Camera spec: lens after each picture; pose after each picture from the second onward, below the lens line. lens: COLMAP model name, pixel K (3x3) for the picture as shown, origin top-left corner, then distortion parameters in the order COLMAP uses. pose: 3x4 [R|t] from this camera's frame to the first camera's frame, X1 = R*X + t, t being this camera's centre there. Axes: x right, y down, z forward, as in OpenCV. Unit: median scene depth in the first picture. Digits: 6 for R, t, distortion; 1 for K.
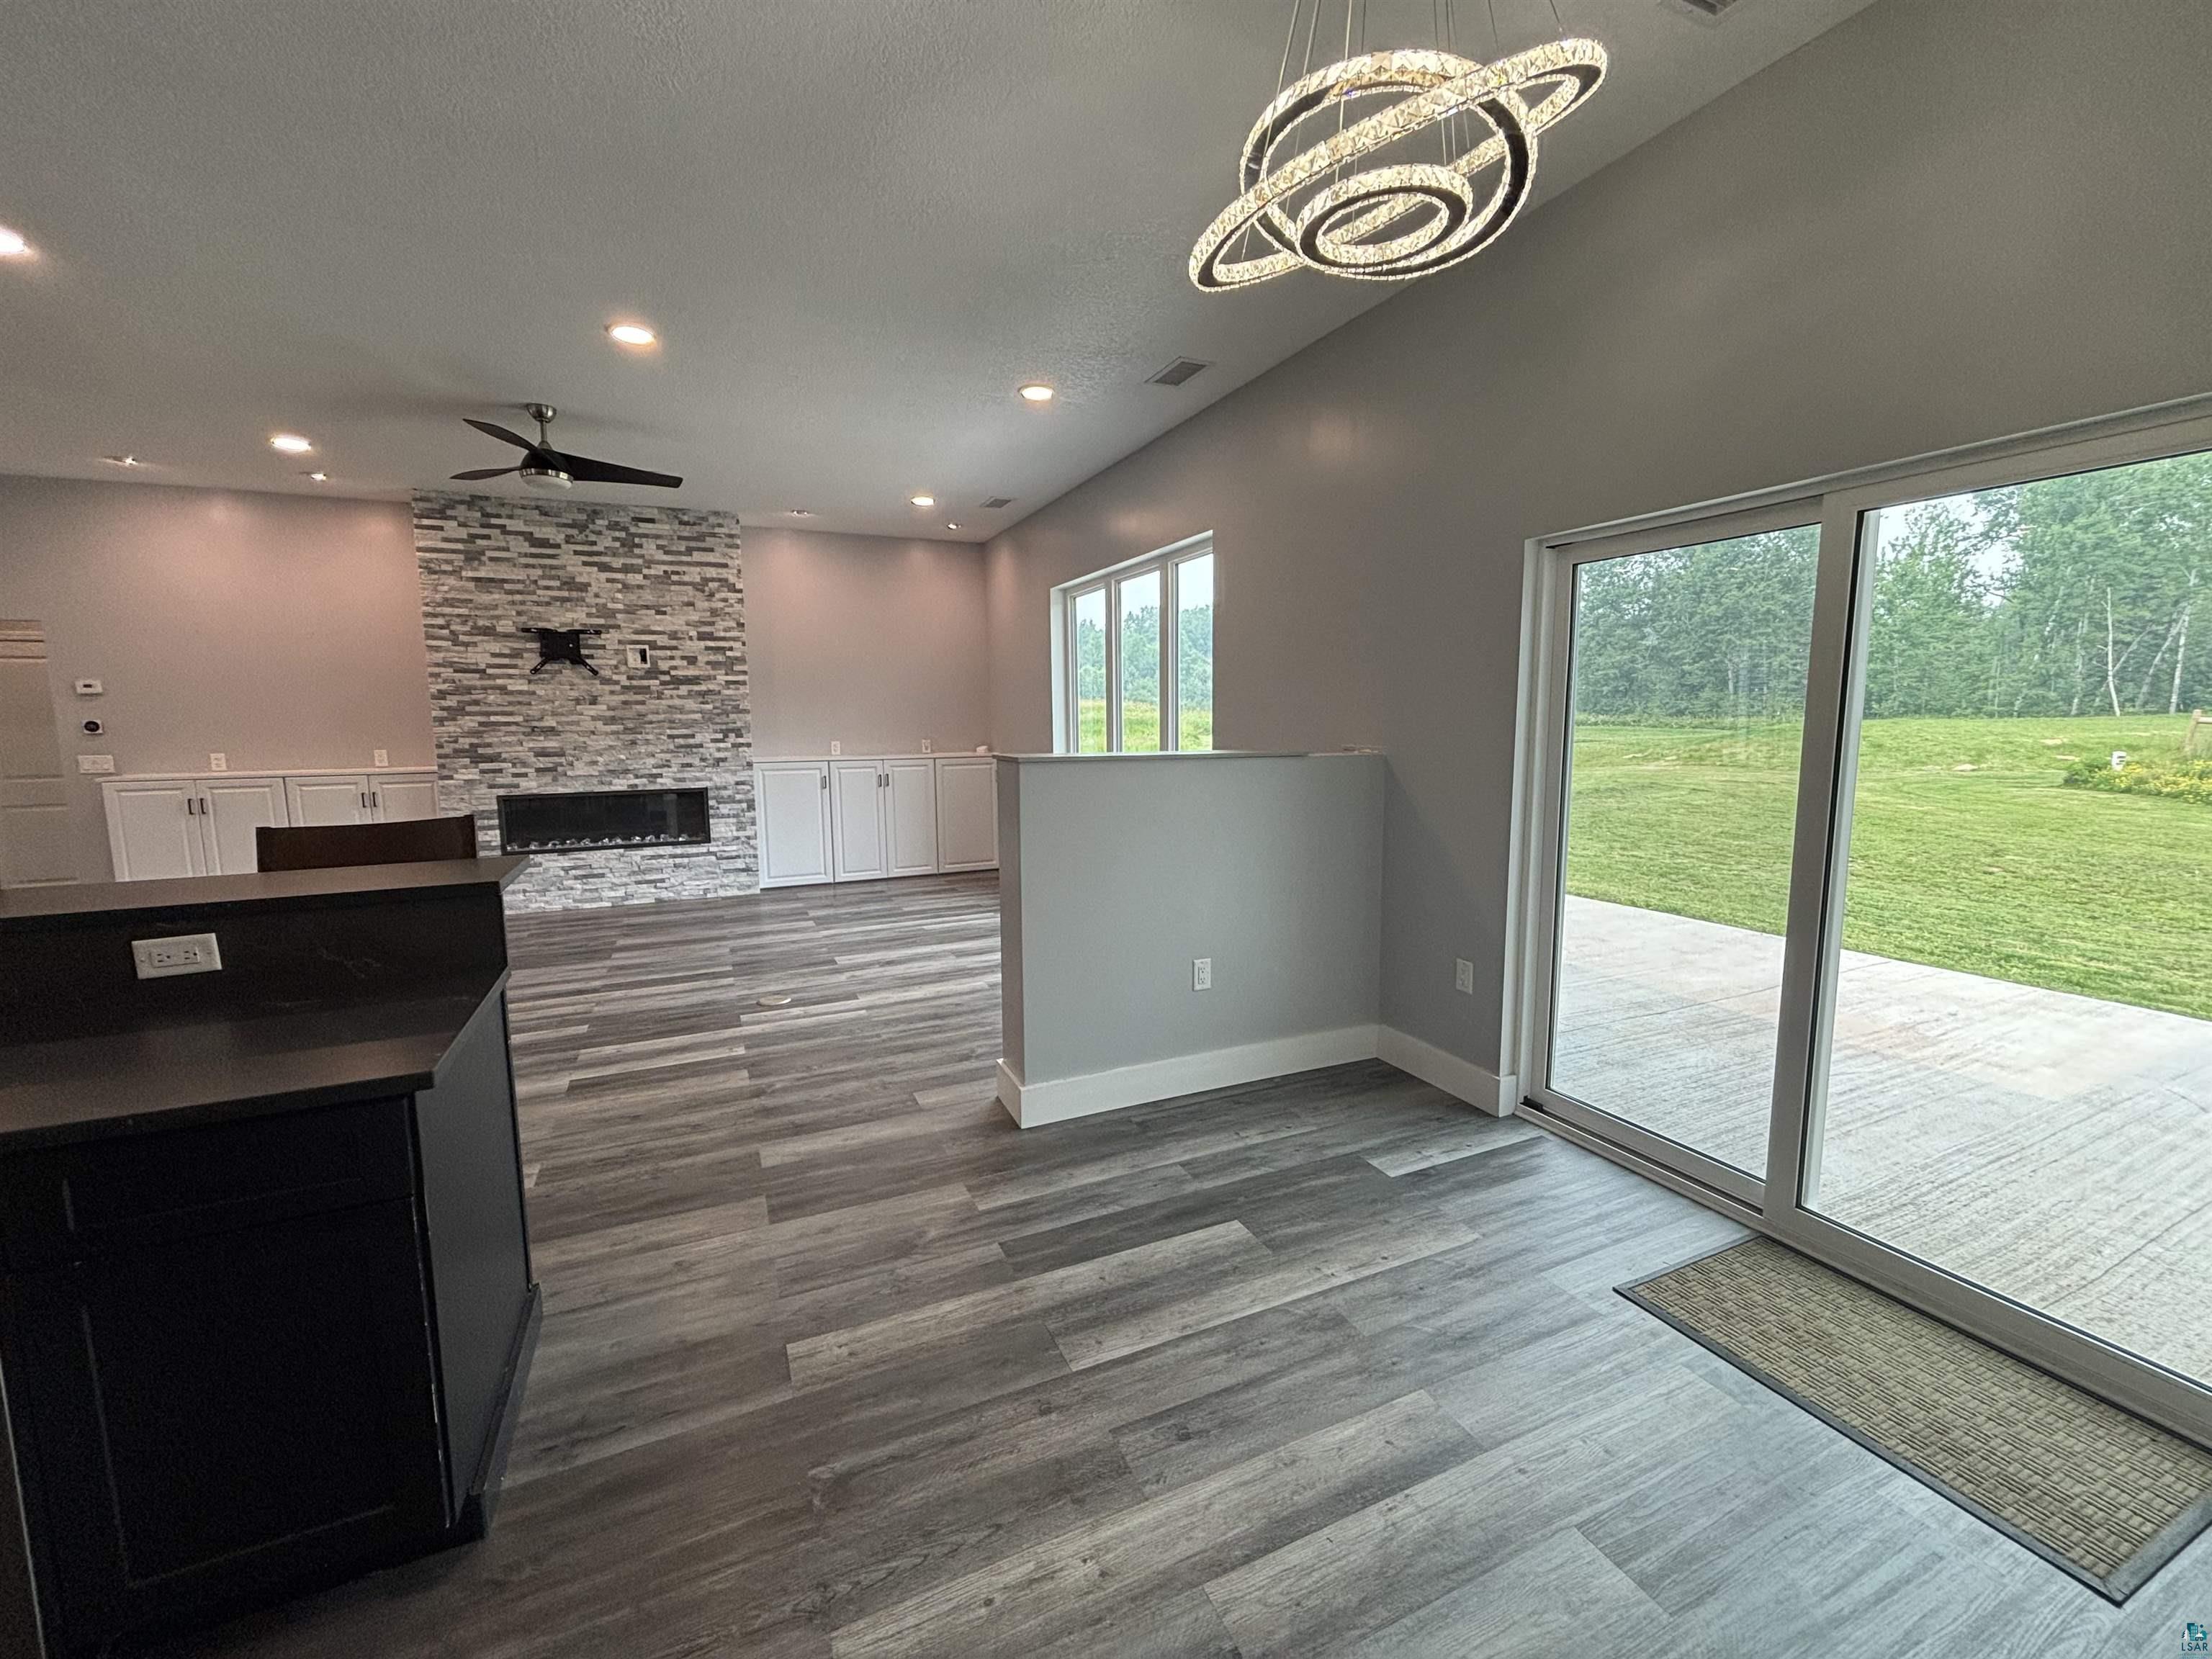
lens RADIAL K [[896.1, 0, 1108.9], [0, 896.1, 825.0], [0, 0, 1]] dist [-0.007905, -0.000214]
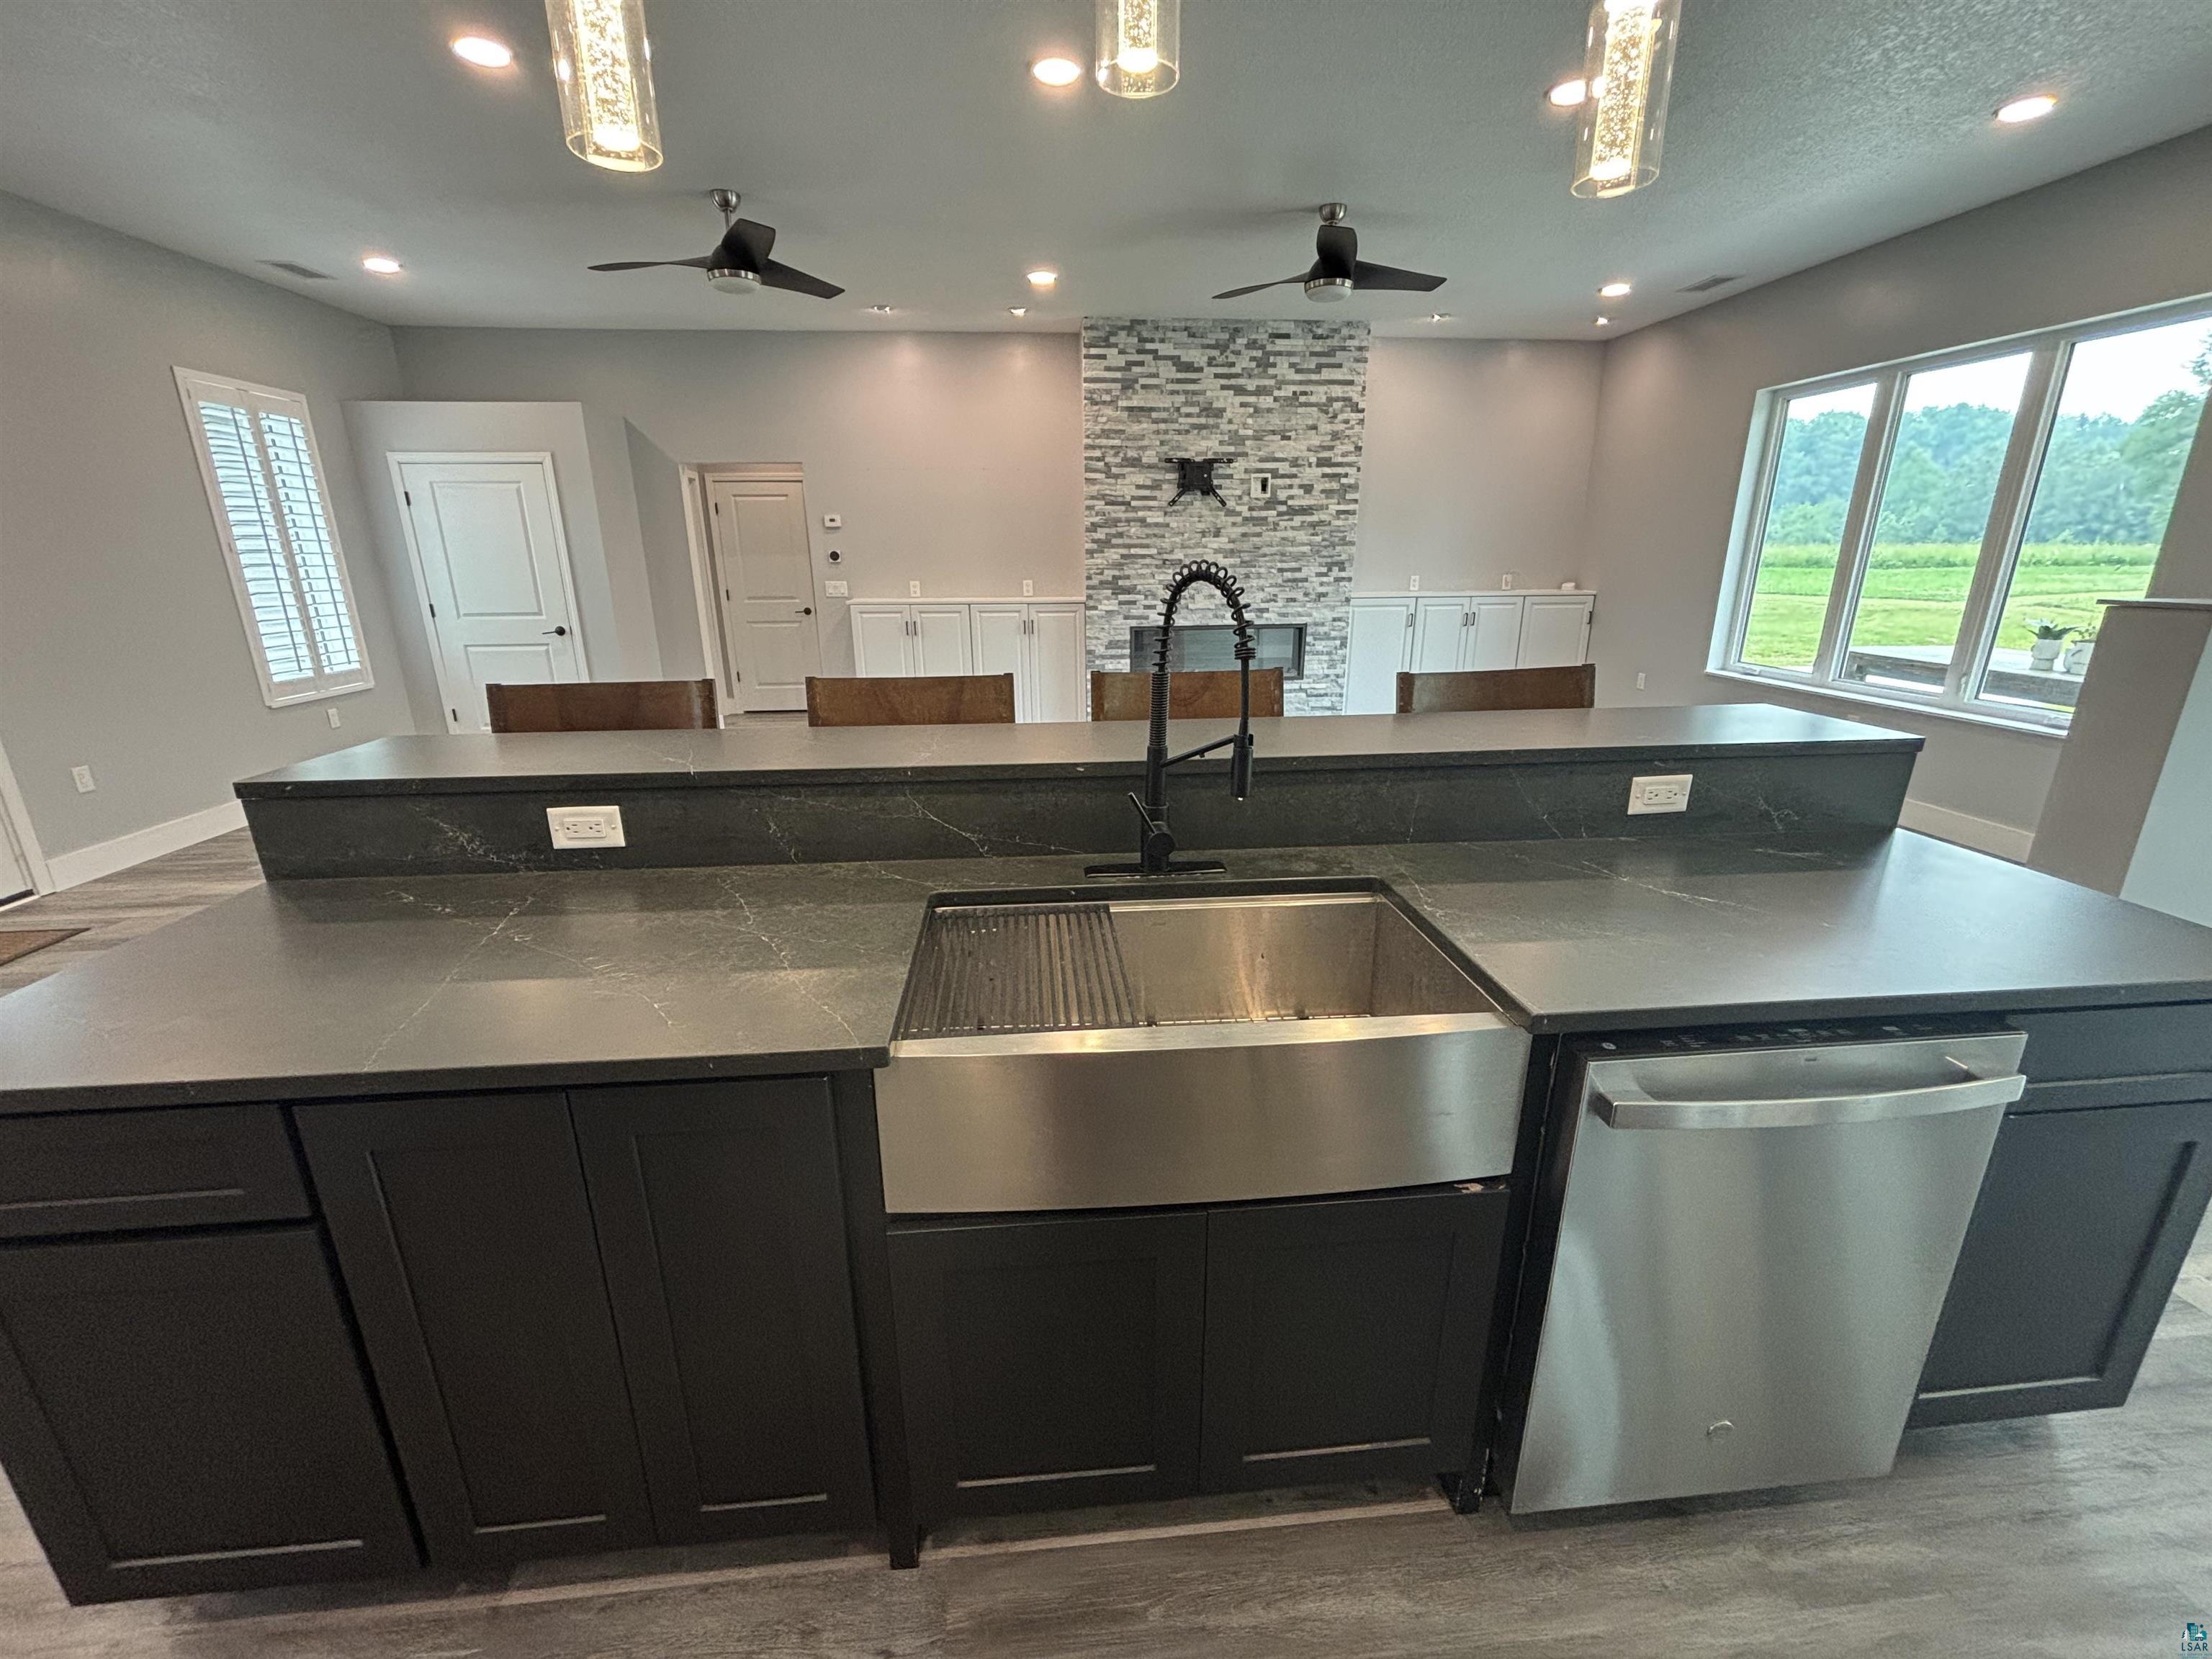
lens RADIAL K [[892.0, 0, 1100.5], [0, 892.0, 818.2], [0, 0, 1]] dist [0.004249, -0.000370]
pose [[0.948134, 0.091543, -0.304403, -0.369809], [-0.038560, 0.983685, 0.175719, 0.006236], [0.315522, -0.154867, 0.936195, -0.035832]]
